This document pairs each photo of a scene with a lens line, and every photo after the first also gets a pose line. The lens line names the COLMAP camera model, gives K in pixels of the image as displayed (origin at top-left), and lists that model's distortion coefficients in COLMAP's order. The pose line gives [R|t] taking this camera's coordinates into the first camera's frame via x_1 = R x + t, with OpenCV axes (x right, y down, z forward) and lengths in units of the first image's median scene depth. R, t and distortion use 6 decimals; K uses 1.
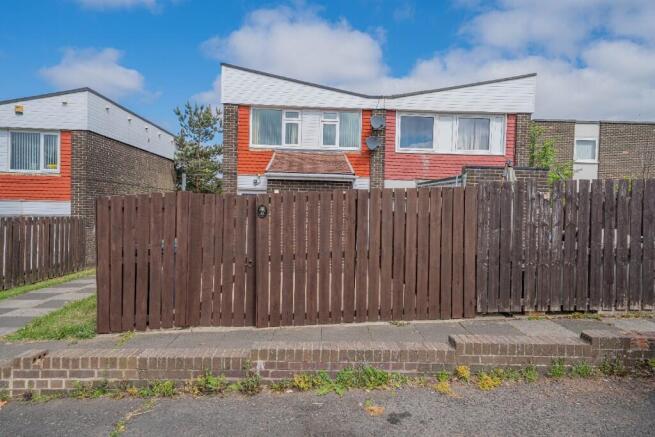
lens RADIAL K [[419.7, 0, 330.2], [0, 419.7, 216.9], [0, 0, 1]] dist [0.042190, 0.000657]
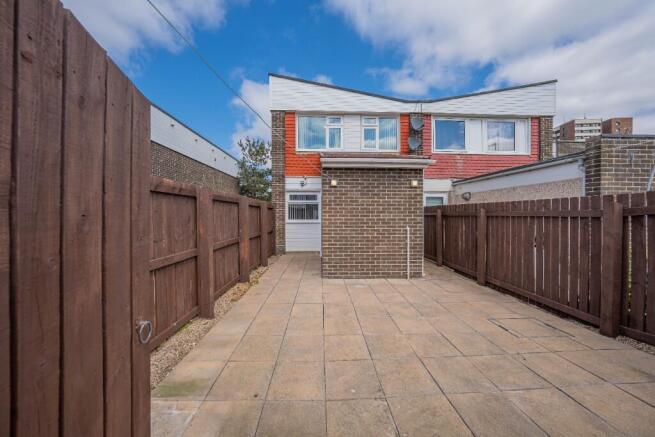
lens RADIAL K [[225.4, 0, 328.7], [0, 225.4, 217.6], [0, 0, 1]] dist [-0.012125, 0.001694]
pose [[0.999642, -0.021954, -0.015310, -0.102683], [0.021807, 0.999715, -0.009728, 0.010702], [0.015519, 0.009390, 0.999835, 0.426915]]
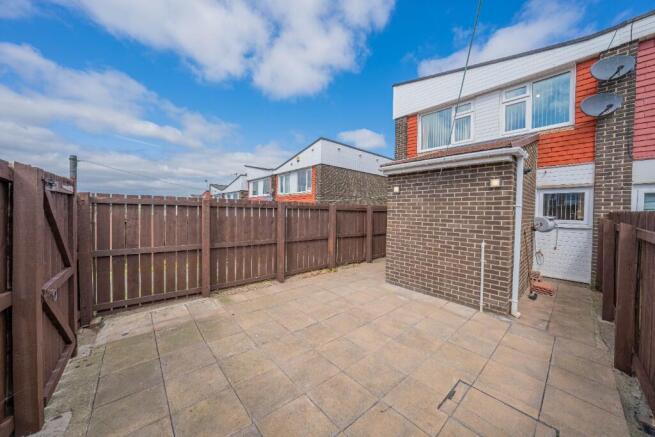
lens RADIAL K [[225.4, 0, 329.5], [0, 225.4, 215.8], [0, 0, 1]] dist [-0.012125, 0.001694]
pose [[0.626055, 0.004854, -0.779764, 0.106521], [-0.019480, 0.999766, -0.009416, -0.000173], [0.779536, 0.021085, 0.626003, 0.477099]]
